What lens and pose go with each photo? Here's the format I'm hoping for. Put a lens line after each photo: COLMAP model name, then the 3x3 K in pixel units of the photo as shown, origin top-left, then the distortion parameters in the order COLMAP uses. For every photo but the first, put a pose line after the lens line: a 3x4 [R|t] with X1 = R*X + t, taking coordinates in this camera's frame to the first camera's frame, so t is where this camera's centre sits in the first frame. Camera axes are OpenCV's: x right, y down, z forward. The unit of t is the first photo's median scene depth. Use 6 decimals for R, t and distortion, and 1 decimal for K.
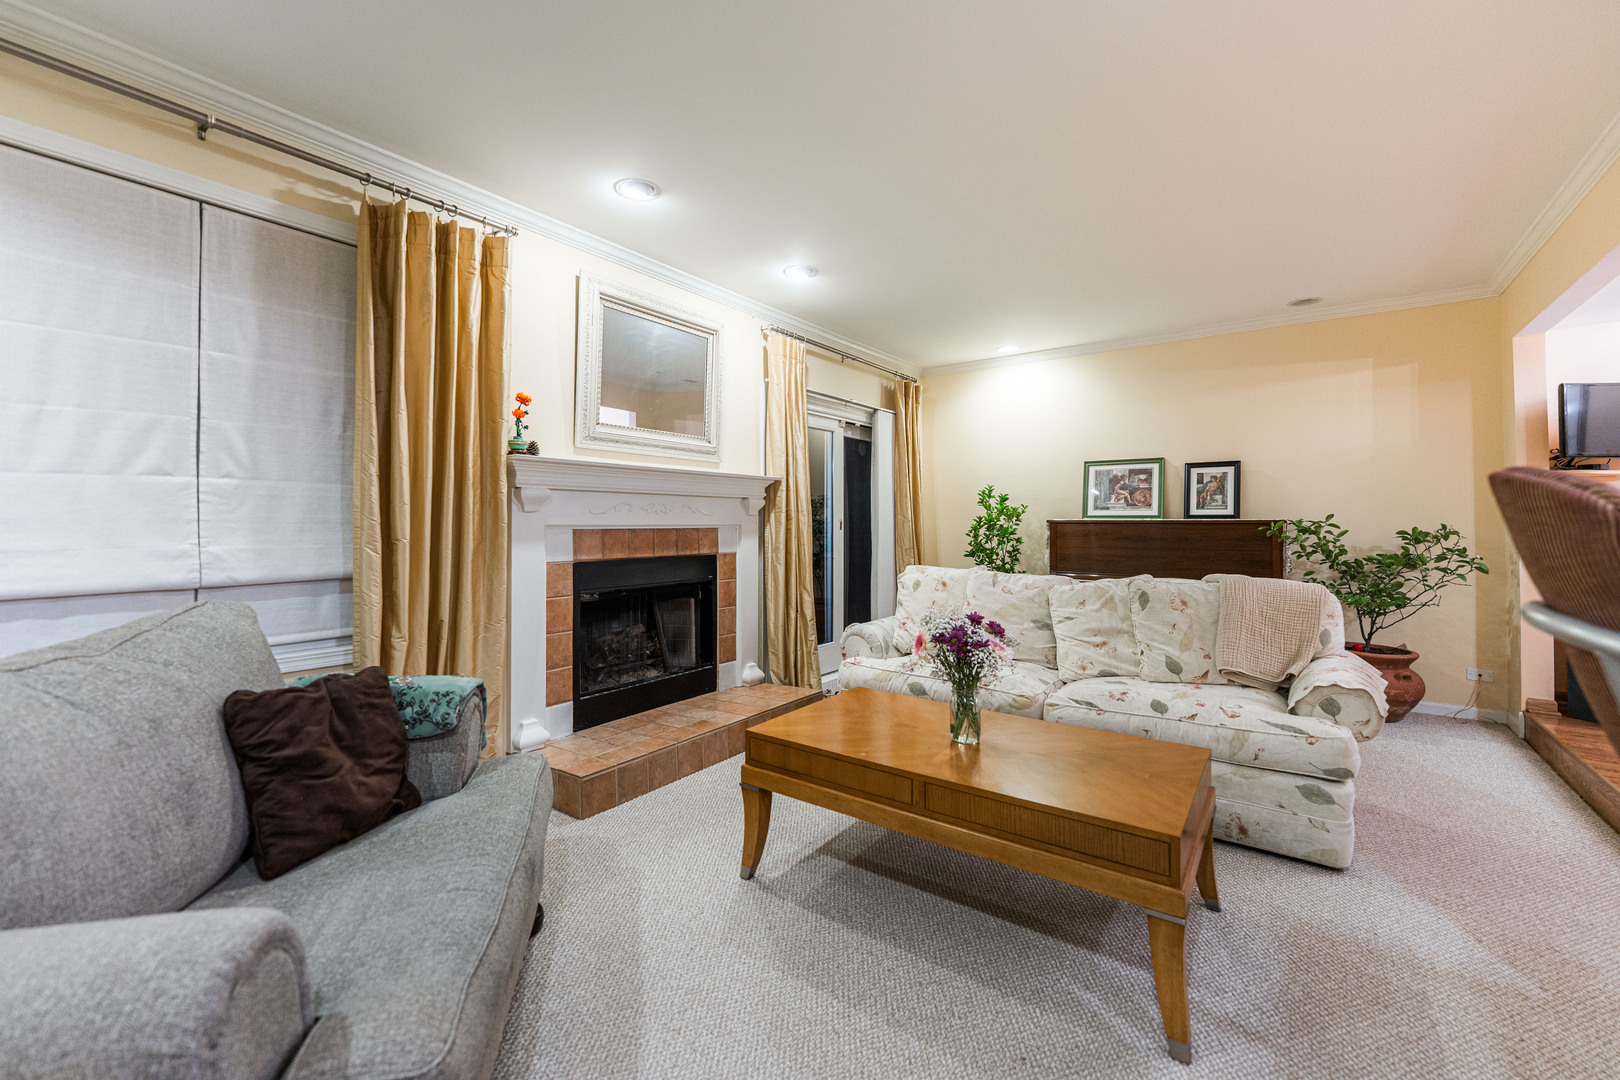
lens RADIAL K [[655.5, 0, 804.0], [0, 655.5, 515.2], [0, 0, 1]] dist [-0.001058, -0.000225]
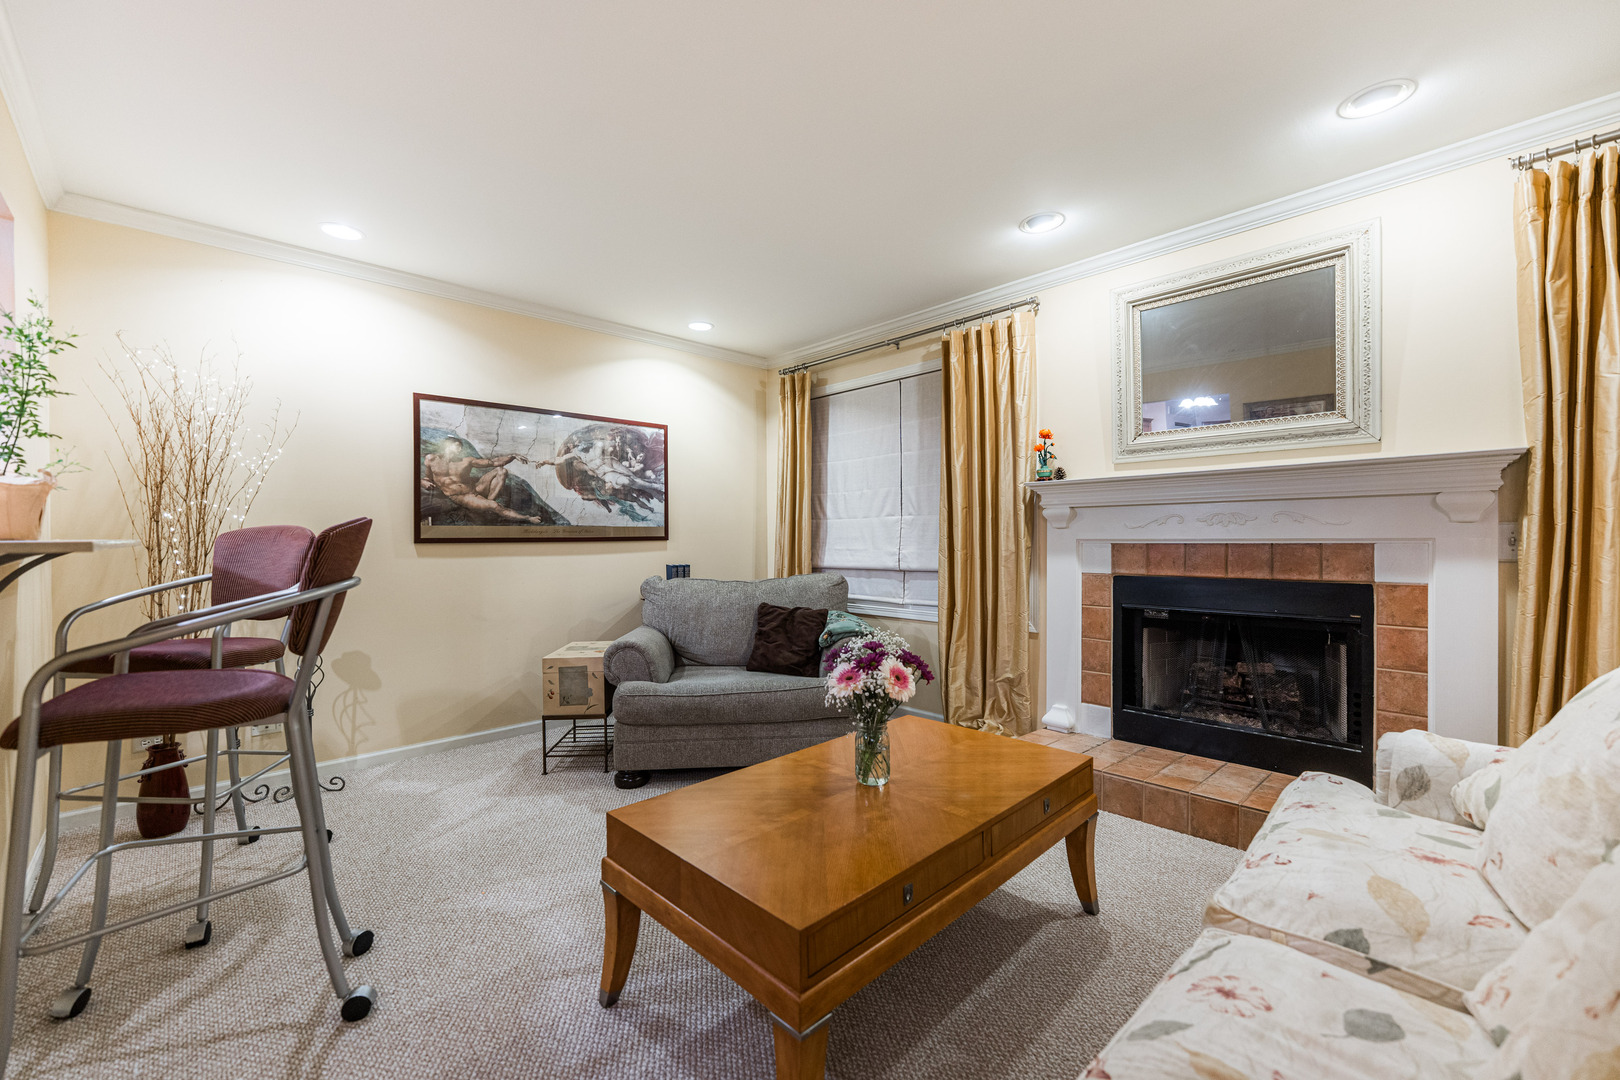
lens RADIAL K [[655.5, 0, 813.2], [0, 655.5, 543.8], [0, 0, 1]] dist [-0.001058, -0.000225]
pose [[-0.156881, 0.005907, -0.987600, 0.739555], [0.016331, 0.999861, 0.003387, 0.010712], [0.987482, -0.015597, -0.156956, 0.687954]]
